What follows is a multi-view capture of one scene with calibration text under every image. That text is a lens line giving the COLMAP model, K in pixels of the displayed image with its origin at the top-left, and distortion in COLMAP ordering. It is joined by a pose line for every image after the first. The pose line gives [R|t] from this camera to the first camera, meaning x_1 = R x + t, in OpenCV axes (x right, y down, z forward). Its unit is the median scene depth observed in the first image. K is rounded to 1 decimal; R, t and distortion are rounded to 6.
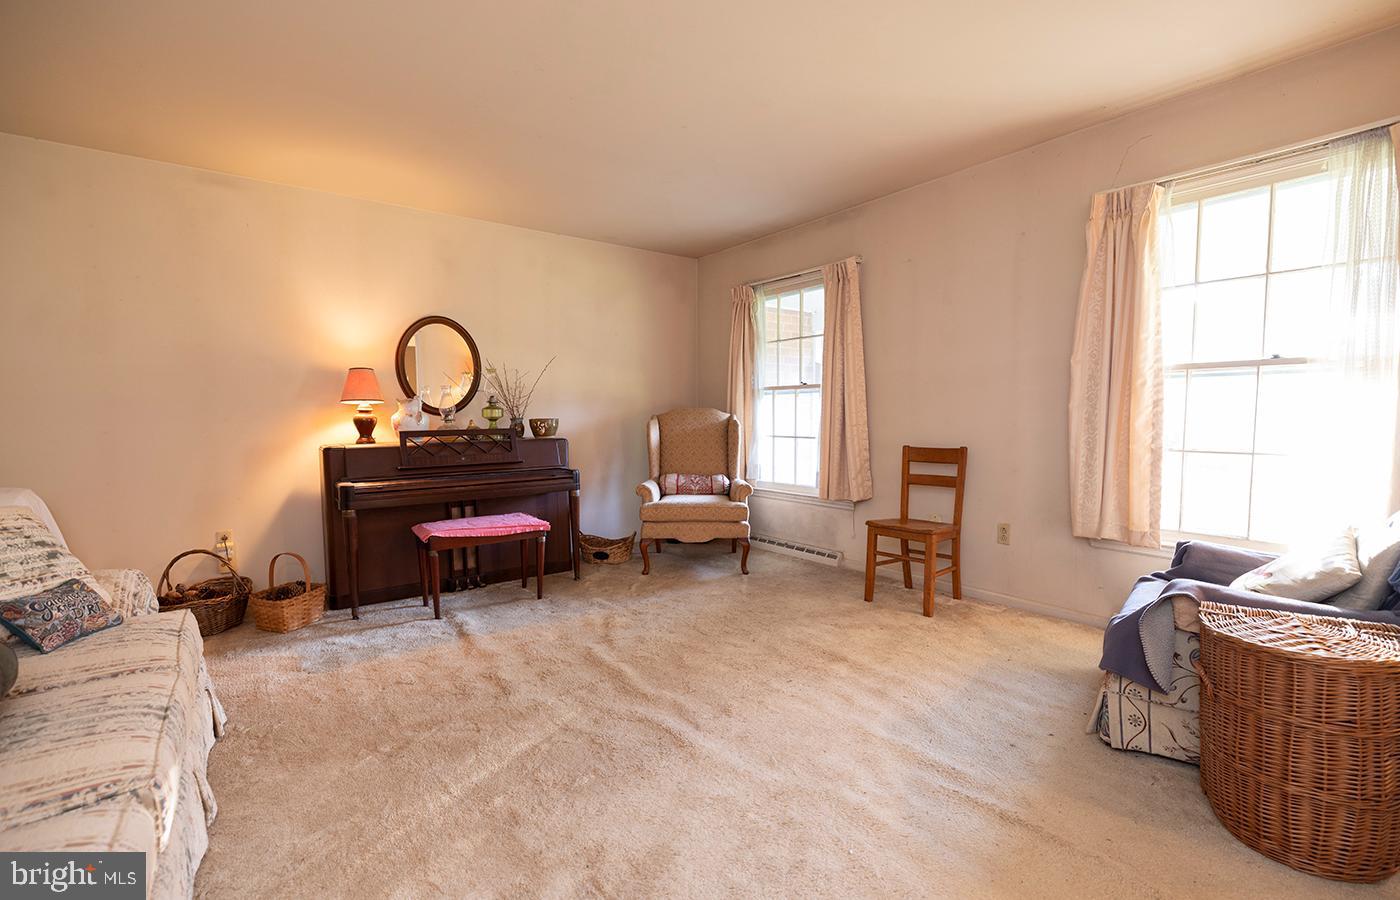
lens RADIAL K [[585.6, 0, 700.0], [0, 585.6, 450.0], [0, 0, 1]] dist [0.000663, -0.000281]
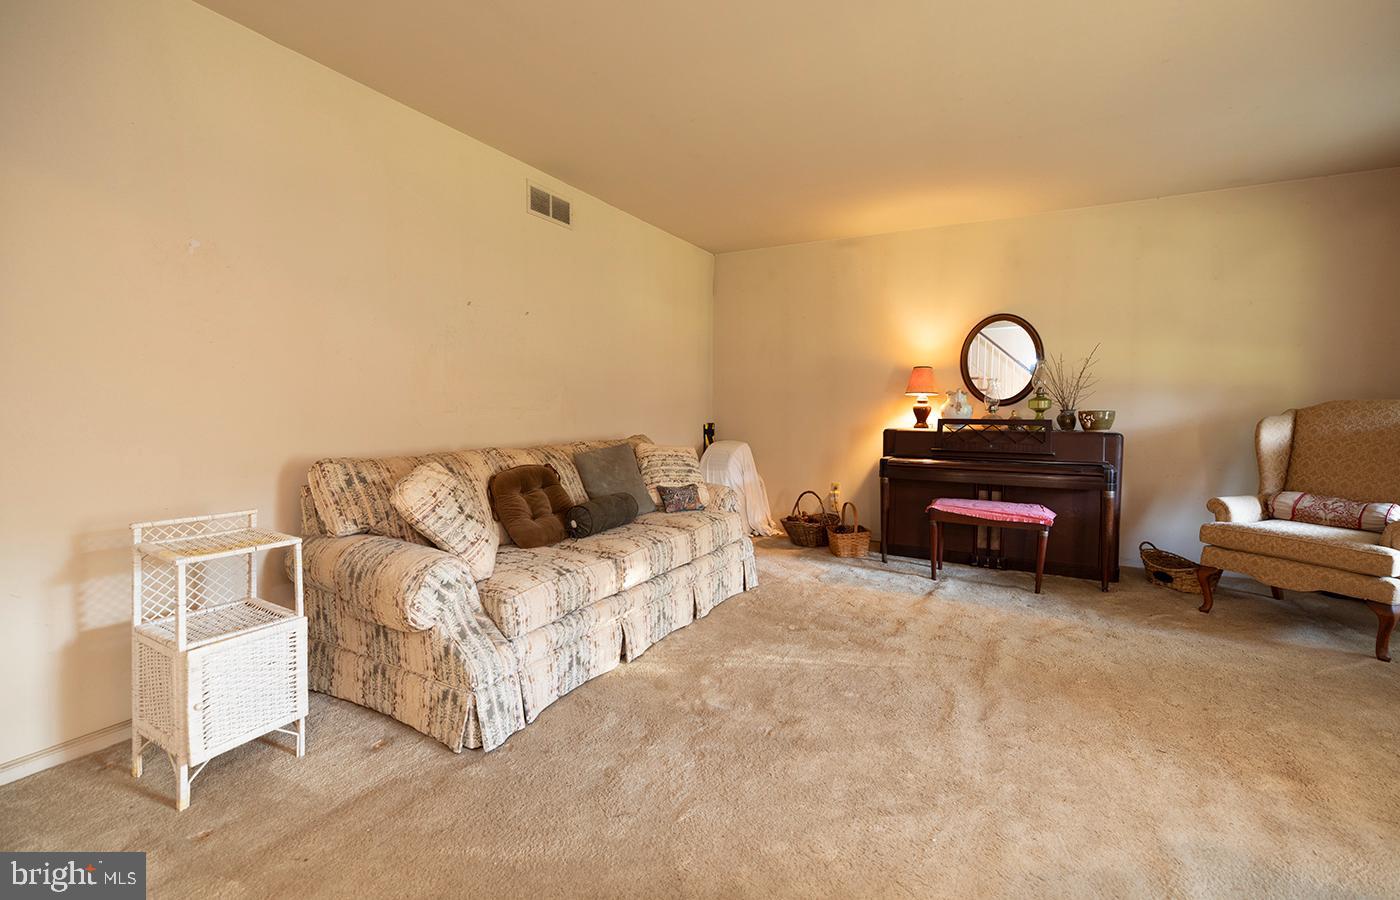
lens RADIAL K [[557.6, 0, 698.6], [0, 557.6, 427.3], [0, 0, 1]] dist [0.000375, -0.000078]
pose [[0.462062, 0.046760, -0.885614, 0.259809], [-0.063843, 0.997772, 0.019372, -0.005587], [0.884546, 0.047590, 0.464018, 0.045959]]
